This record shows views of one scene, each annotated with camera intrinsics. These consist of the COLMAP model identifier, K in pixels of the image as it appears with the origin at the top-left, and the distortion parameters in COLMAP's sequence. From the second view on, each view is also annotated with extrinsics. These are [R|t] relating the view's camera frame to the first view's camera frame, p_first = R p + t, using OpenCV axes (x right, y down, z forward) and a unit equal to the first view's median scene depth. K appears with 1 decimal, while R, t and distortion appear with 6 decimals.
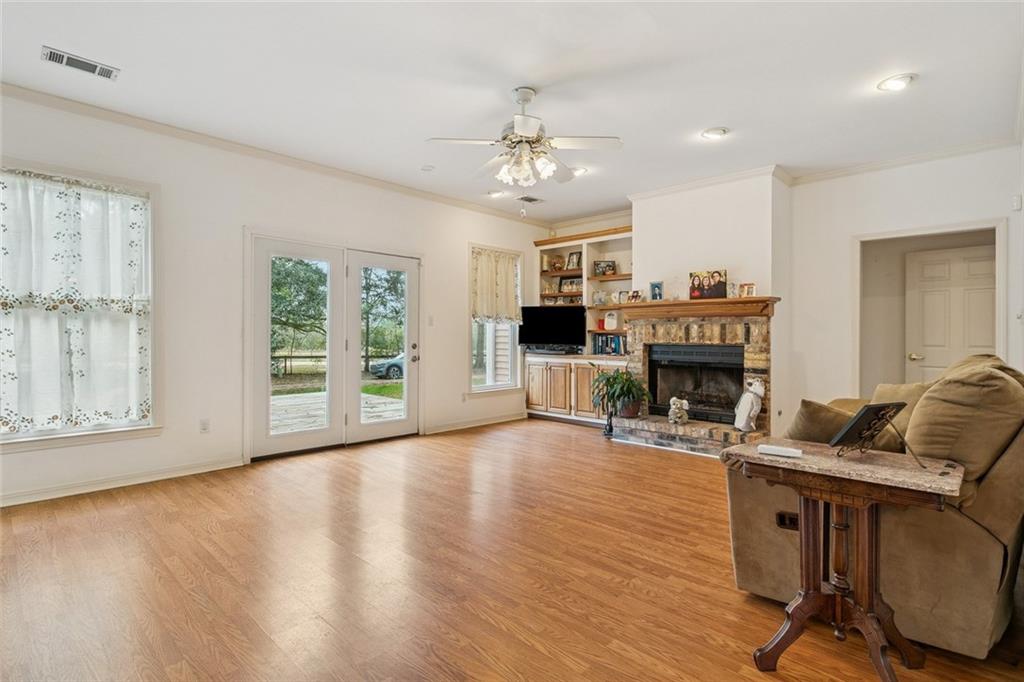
lens RADIAL K [[497.2, 0, 510.4], [0, 497.2, 338.7], [0, 0, 1]] dist [-0.003124, -0.000049]
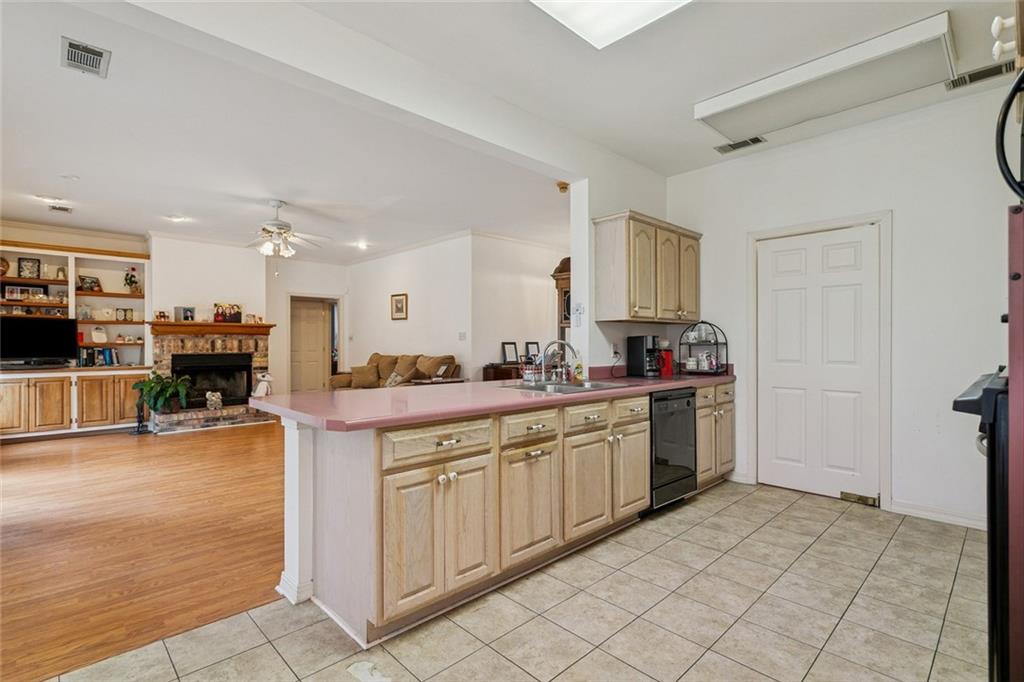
lens RADIAL K [[497.2, 0, 510.1], [0, 497.2, 340.9], [0, 0, 1]] dist [-0.003124, -0.000049]
pose [[0.032554, -0.000756, 0.999470, -1.027799], [0.009456, 0.999955, 0.000449, -0.017527], [-0.999425, 0.009437, 0.032560, 0.108199]]
